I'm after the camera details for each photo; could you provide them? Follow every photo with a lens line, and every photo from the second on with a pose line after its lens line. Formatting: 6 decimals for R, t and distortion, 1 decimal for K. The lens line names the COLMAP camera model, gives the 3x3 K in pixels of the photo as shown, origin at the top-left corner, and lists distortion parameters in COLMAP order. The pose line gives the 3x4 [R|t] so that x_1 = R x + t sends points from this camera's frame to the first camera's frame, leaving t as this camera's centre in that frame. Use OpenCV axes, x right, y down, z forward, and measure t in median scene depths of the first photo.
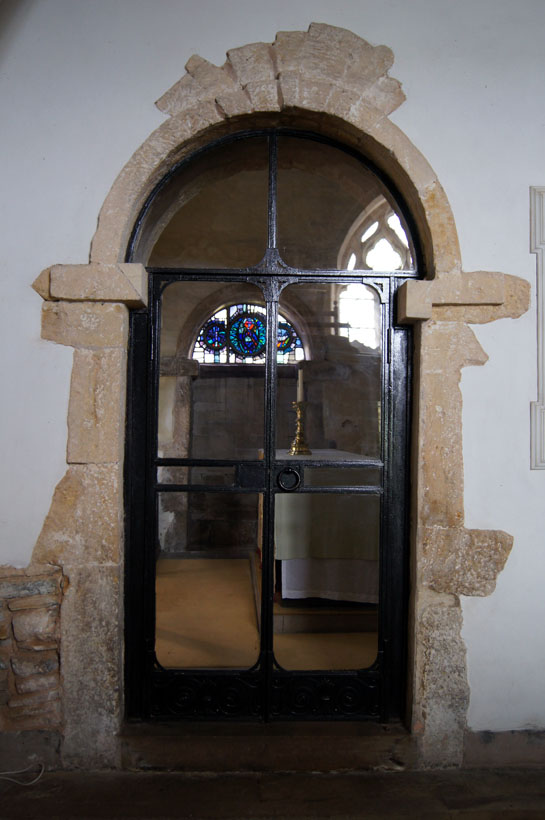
lens RADIAL K [[842.2, 0, 272.5], [0, 842.2, 410.0], [0, 0, 1]] dist [0.002792, 0.000000]
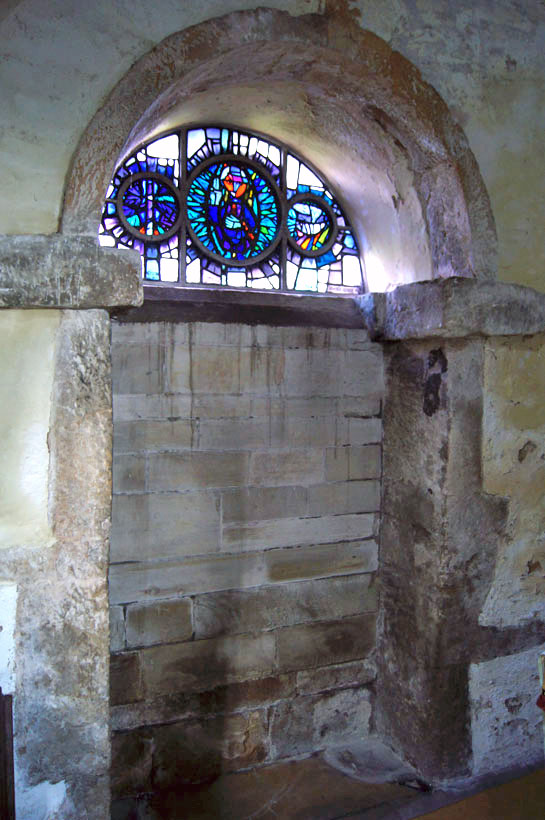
lens RADIAL K [[636.3, 0, 272.6], [0, 636.3, 408.0], [0, 0, 1]] dist [-0.077034, -0.002488]
pose [[0.938440, -0.015881, 0.345078, -0.111686], [-0.007930, 0.997689, 0.067480, -0.020543], [-0.345352, -0.066062, 0.936145, 0.724798]]
